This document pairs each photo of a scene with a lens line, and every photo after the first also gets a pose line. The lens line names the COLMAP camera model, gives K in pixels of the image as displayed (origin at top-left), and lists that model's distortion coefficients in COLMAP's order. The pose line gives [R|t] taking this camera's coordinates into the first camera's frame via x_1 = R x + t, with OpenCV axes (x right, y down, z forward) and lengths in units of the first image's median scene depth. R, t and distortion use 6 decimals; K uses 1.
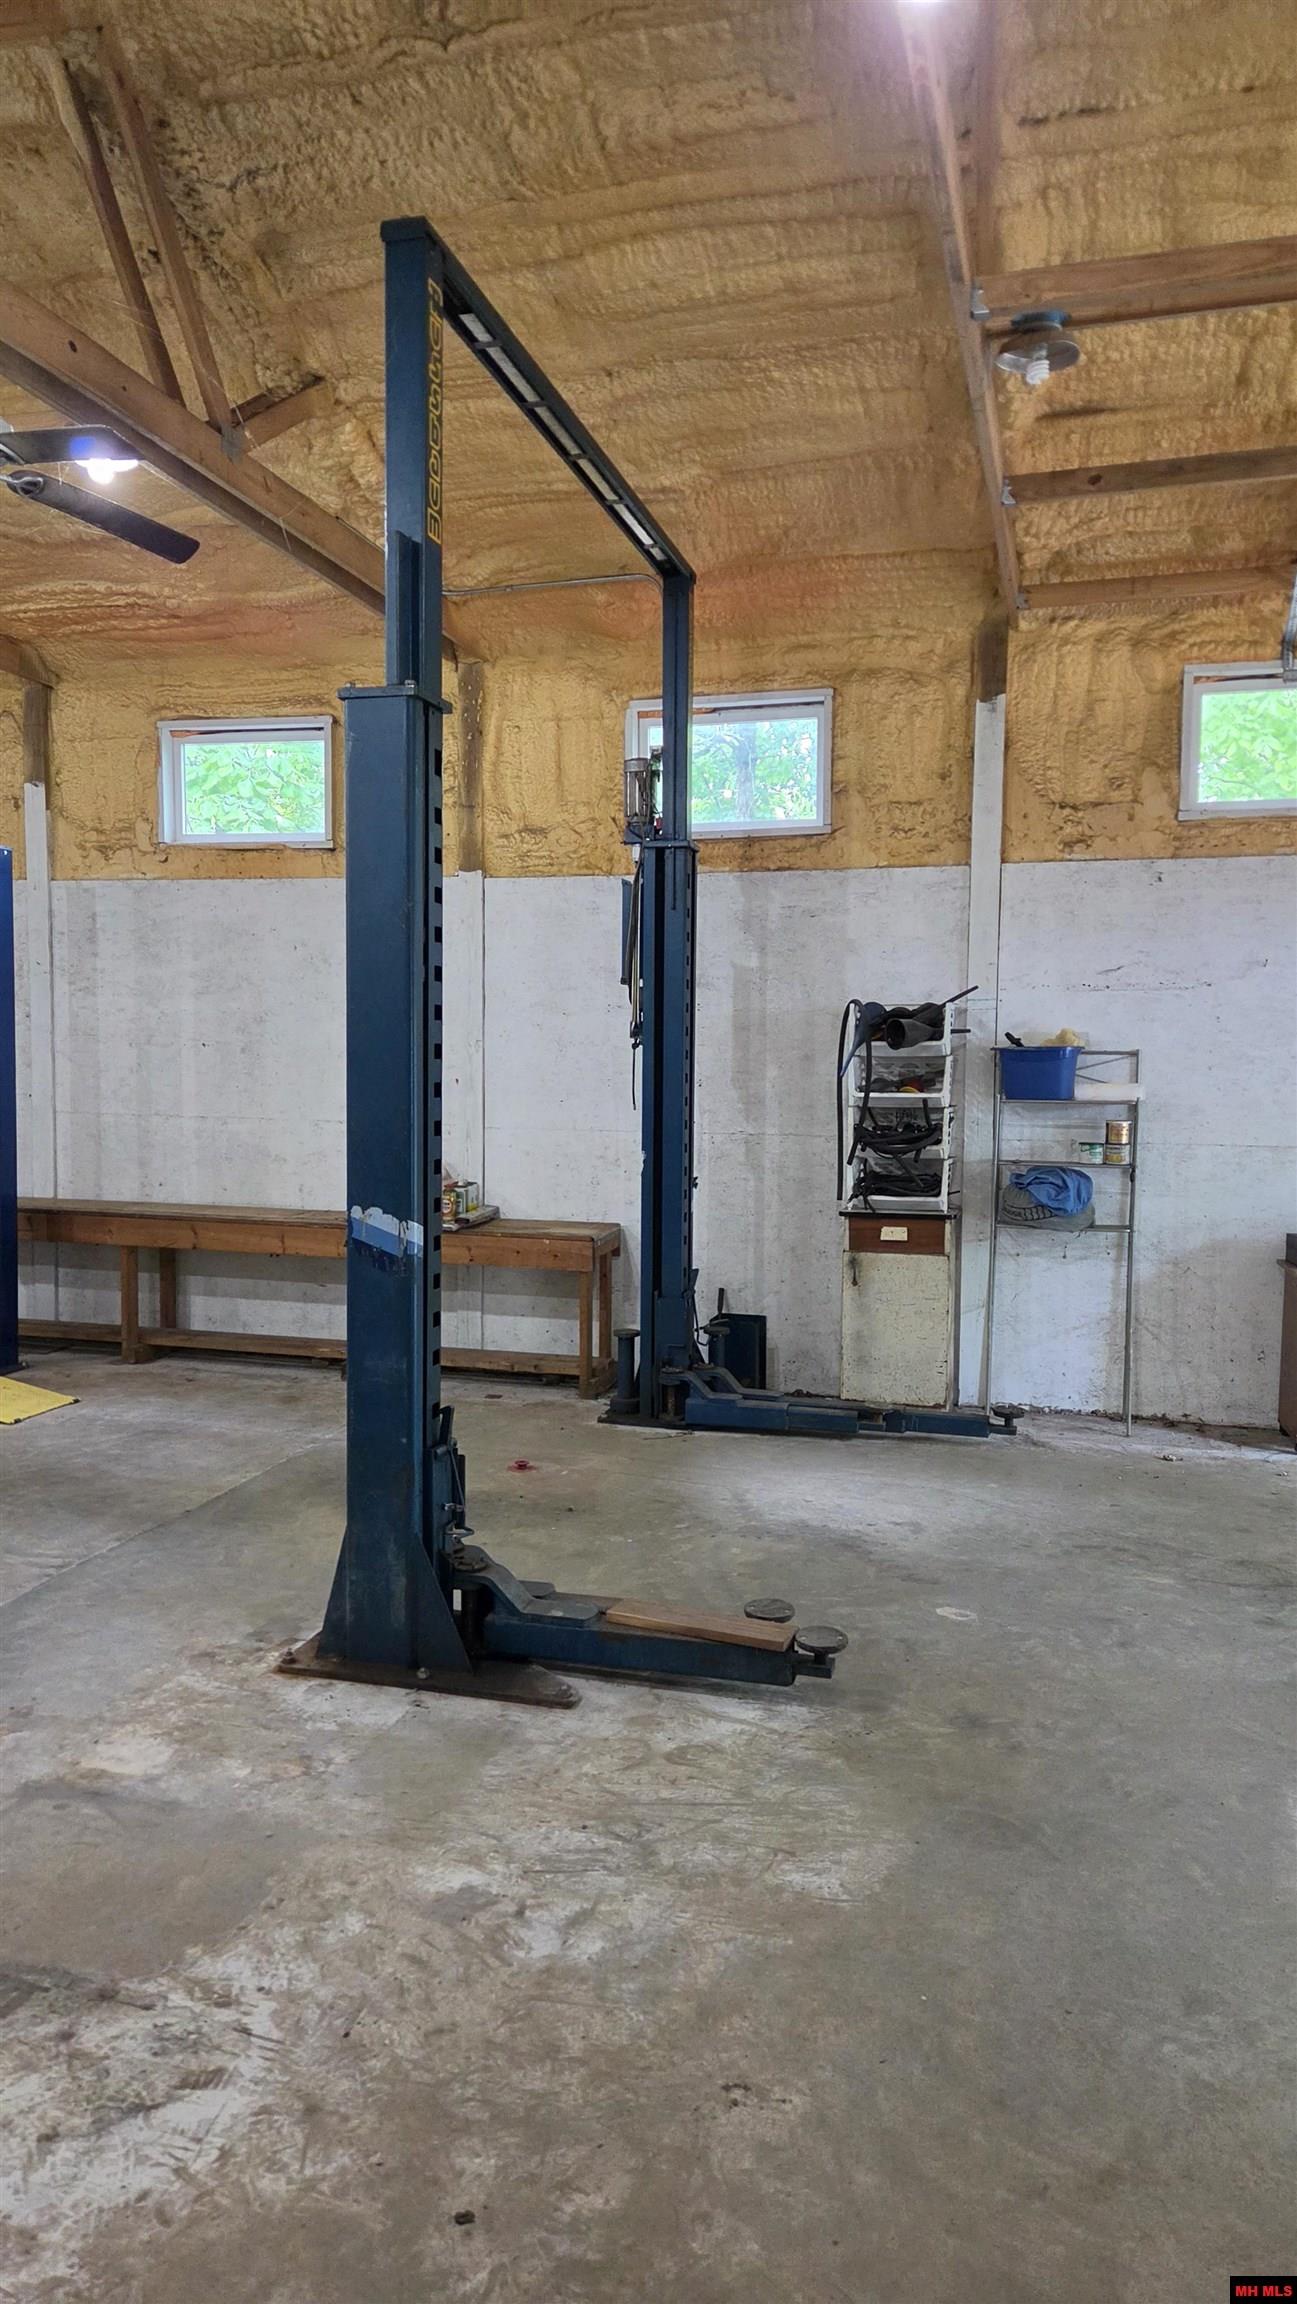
lens RADIAL K [[1531.2, 0, 646.9], [0, 1531.2, 1146.3], [0, 0, 1]] dist [0.088085, -0.080252]
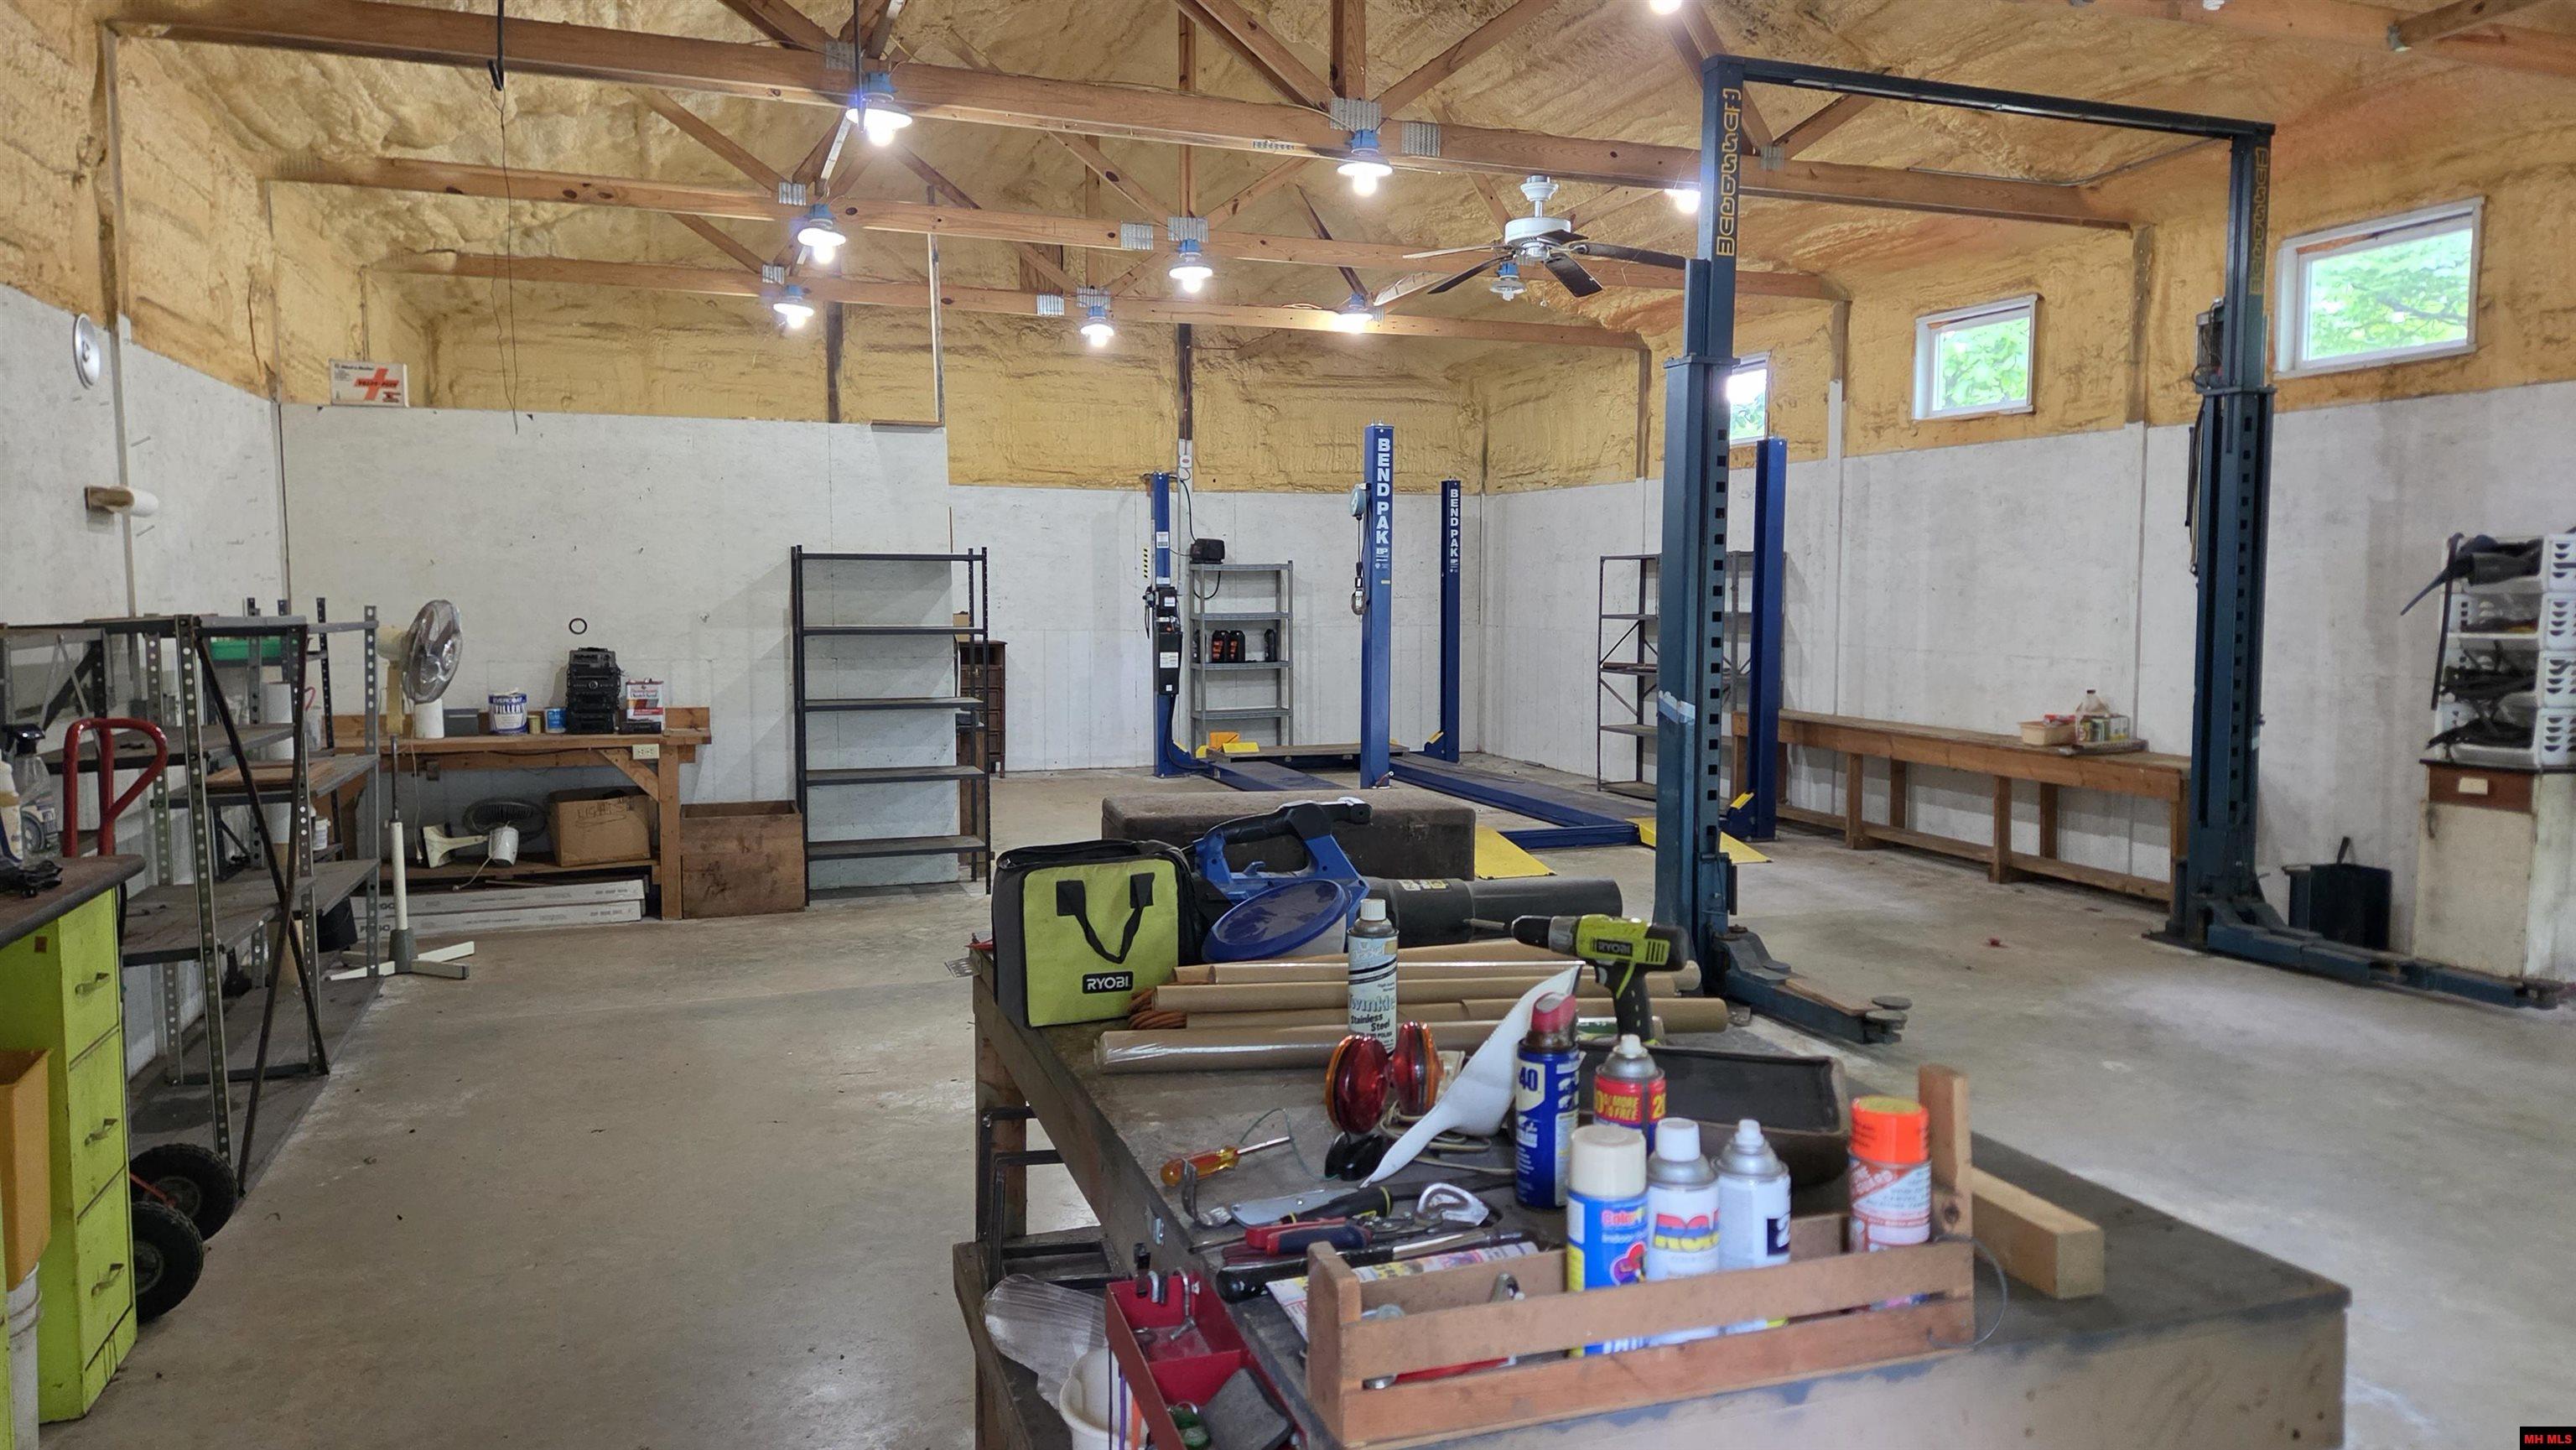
lens RADIAL K [[1708.5, 0, 1316.7], [0, 1708.5, 720.6], [0, 0, 1]] dist [0.093832, -0.088256]
pose [[0.593233, 0.054260, -0.803200, 0.554889], [-0.049520, 0.998296, 0.030864, 0.018569], [0.803506, 0.021465, 0.594909, -0.174877]]
